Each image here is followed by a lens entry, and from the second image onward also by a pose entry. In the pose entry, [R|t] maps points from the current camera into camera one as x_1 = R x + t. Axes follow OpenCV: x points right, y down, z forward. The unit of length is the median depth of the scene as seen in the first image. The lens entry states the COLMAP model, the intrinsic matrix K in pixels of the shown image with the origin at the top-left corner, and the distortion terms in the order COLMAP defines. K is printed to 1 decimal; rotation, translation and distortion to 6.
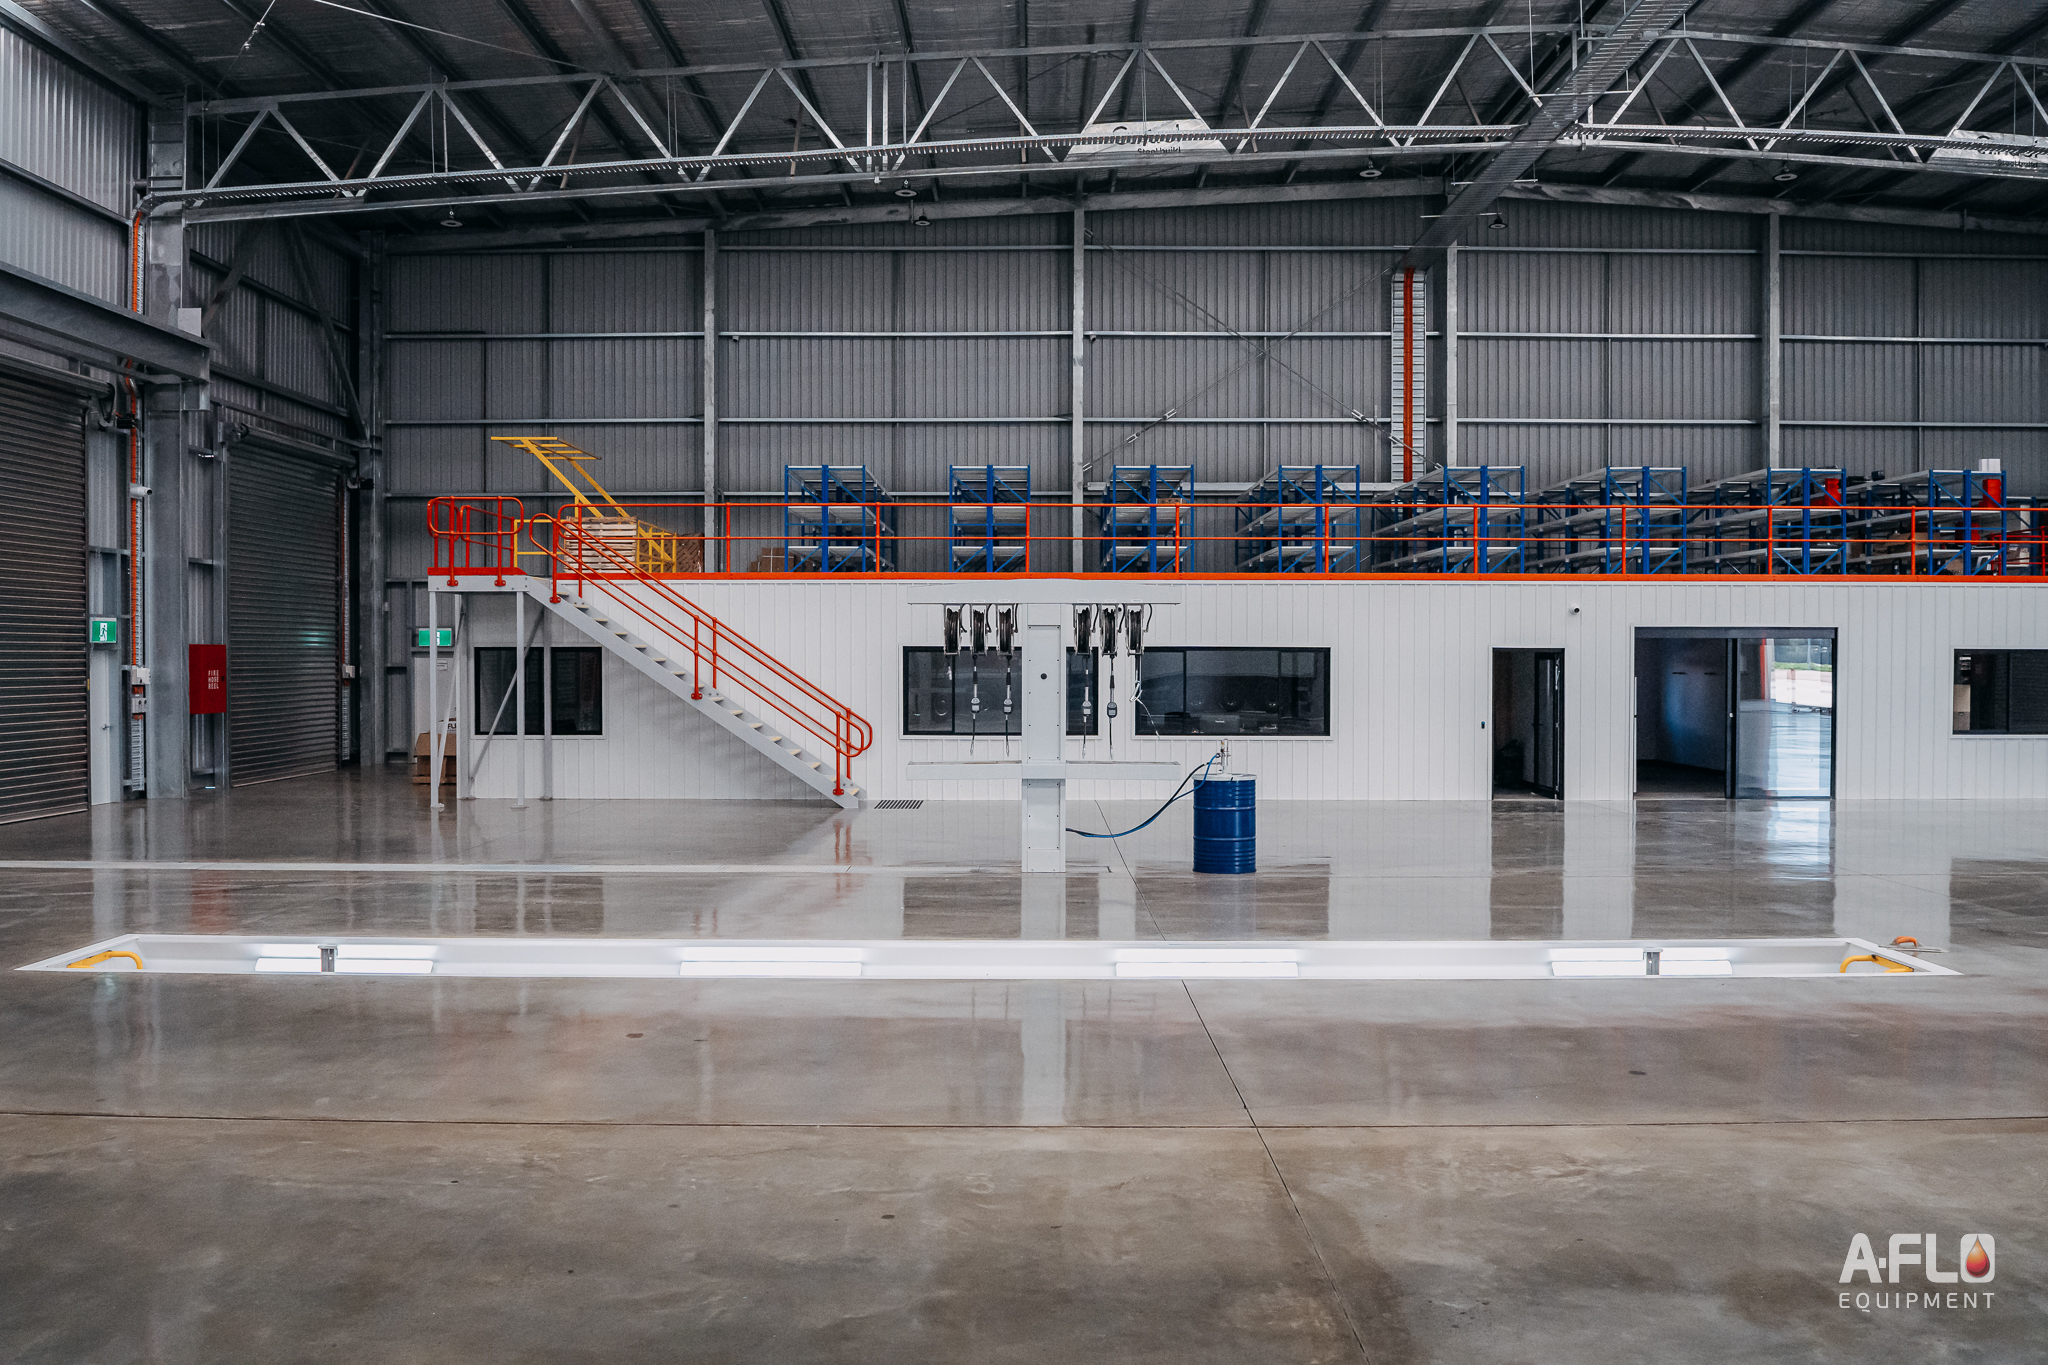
lens RADIAL K [[1687.0, 0, 1024.0], [0, 1687.0, 682.5], [0, 0, 1]] dist [-0.011729, -0.008088]
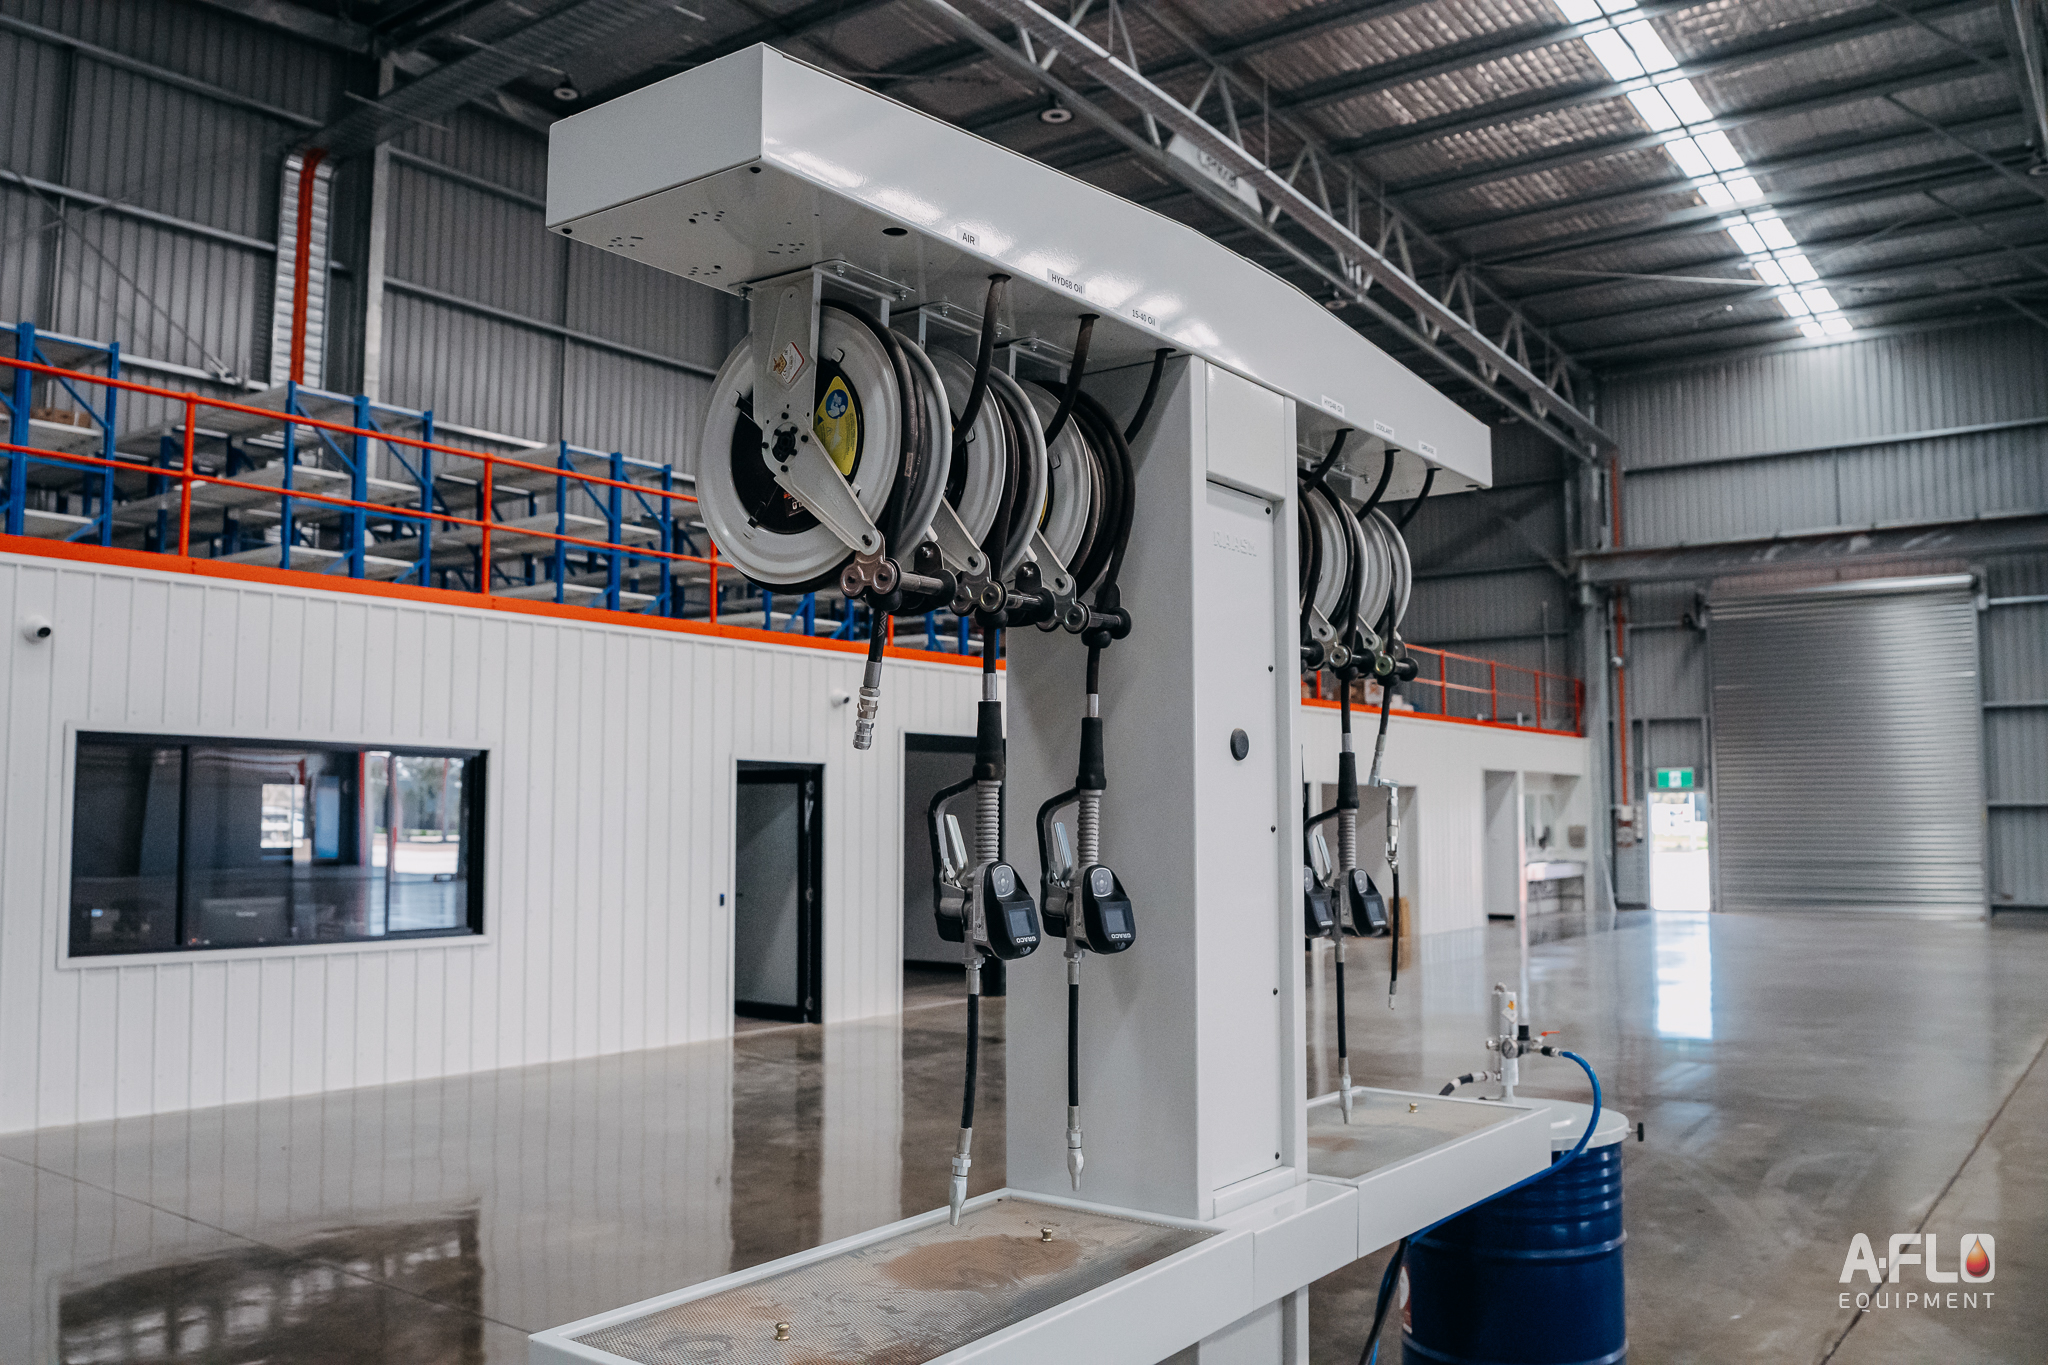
lens RADIAL K [[1687.0, 0, 1024.0], [0, 1687.0, 682.5], [0, 0, 1]] dist [-0.011729, -0.008088]
pose [[0.610018, 0.062496, 0.789919, -0.107003], [0.017159, 0.995609, -0.092021, 0.006951], [-0.792201, 0.069689, 0.606268, 0.579968]]
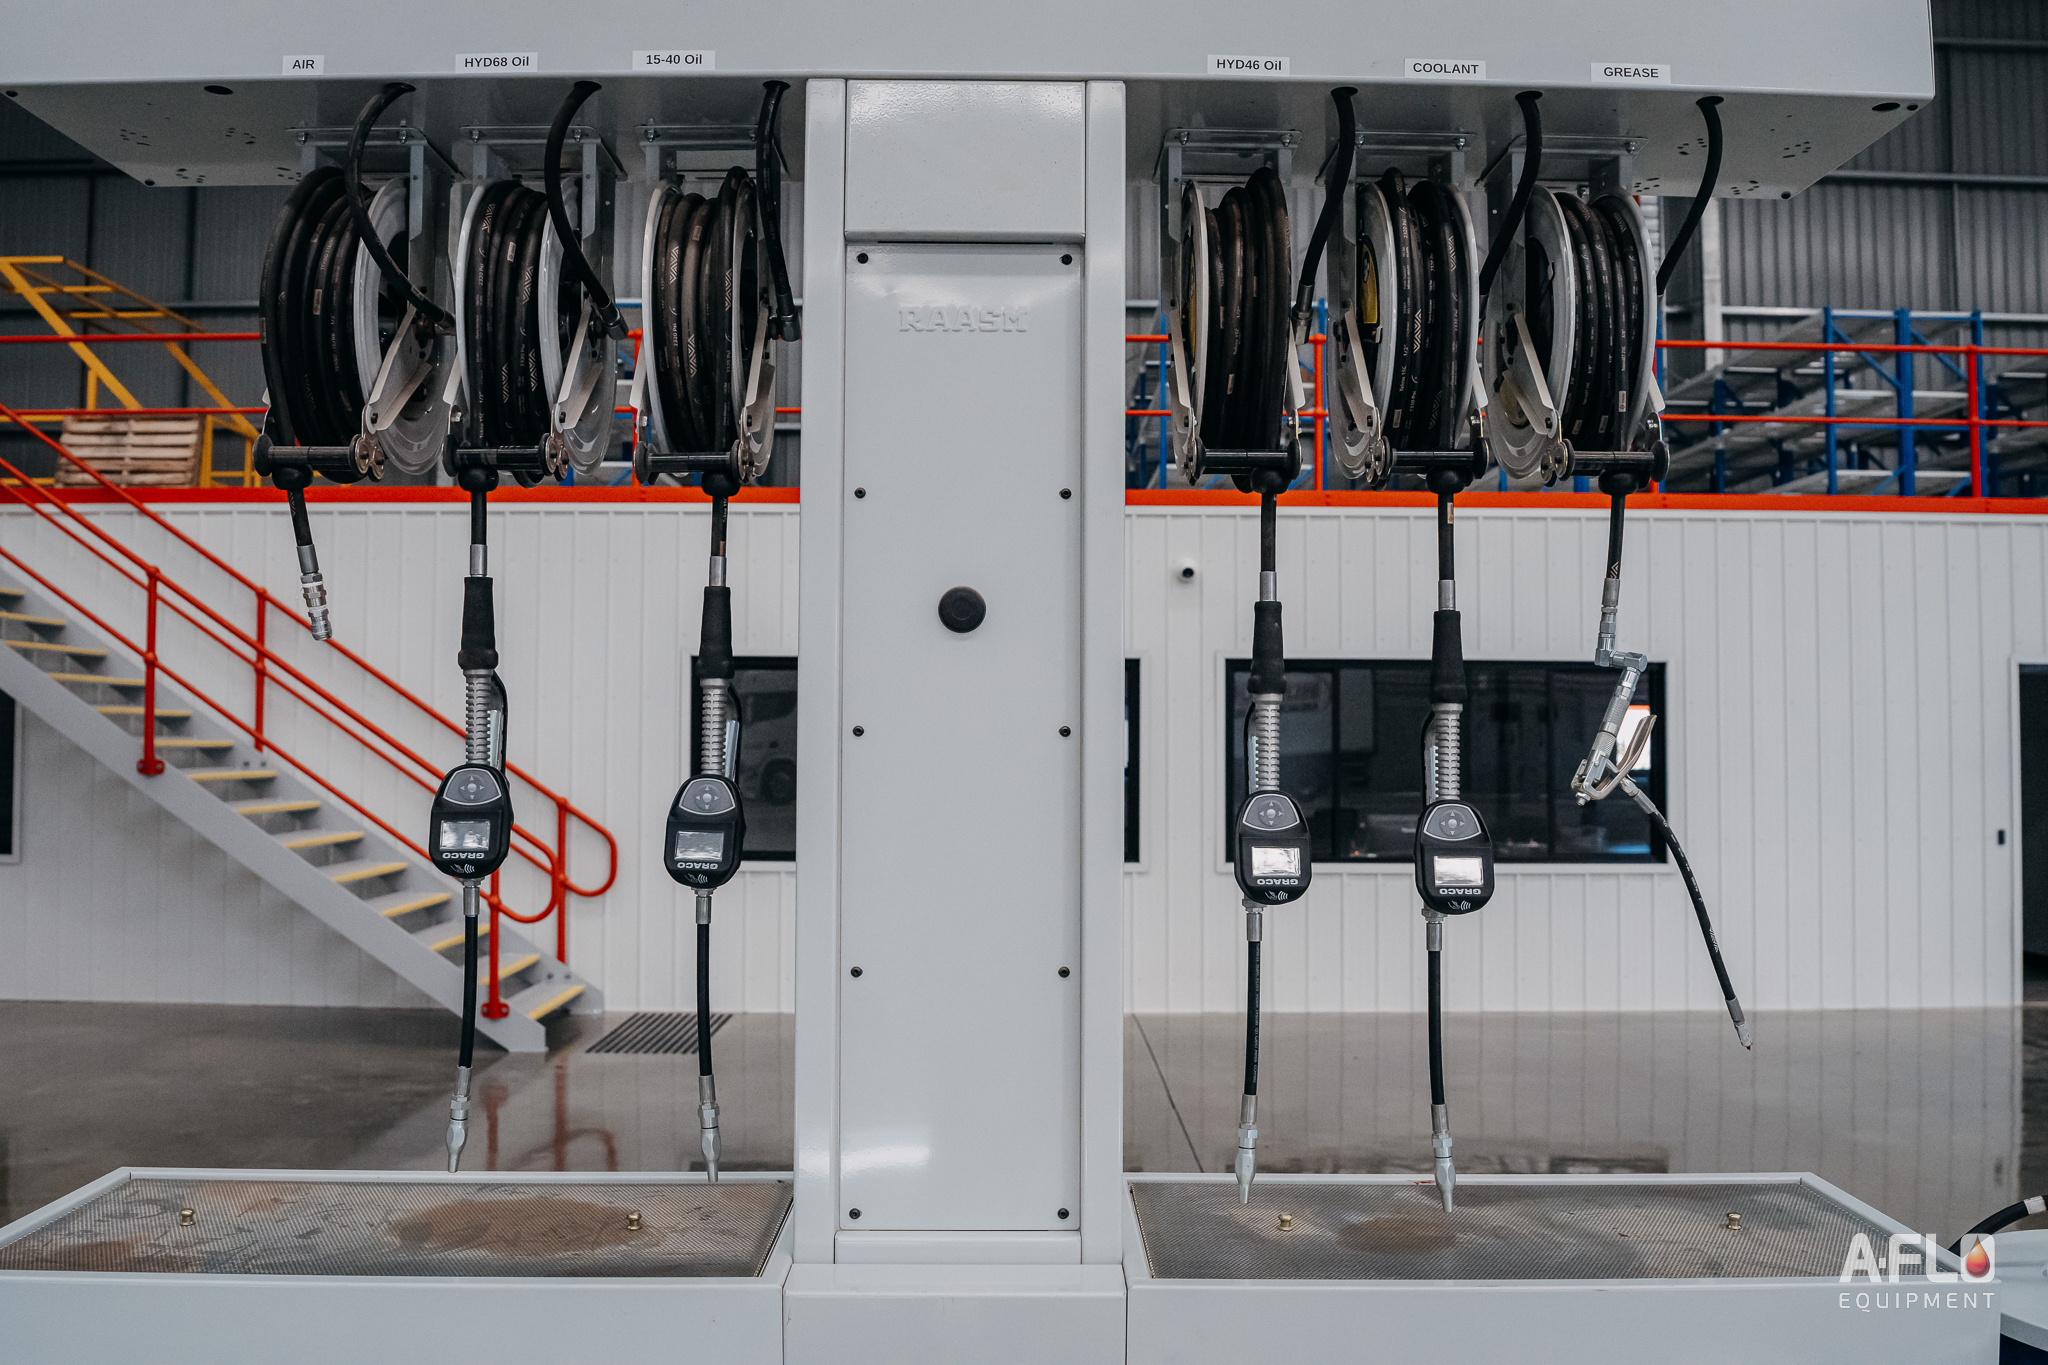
lens RADIAL K [[1680.4, 0, 1024.0], [0, 1680.4, 682.5], [0, 0, 1]] dist [-0.096234, -0.002448]
pose [[0.999975, 0.001327, 0.006936, 0.003566], [-0.000924, 0.998329, -0.057774, 0.009063], [-0.007001, 0.057766, 0.998306, 0.557576]]
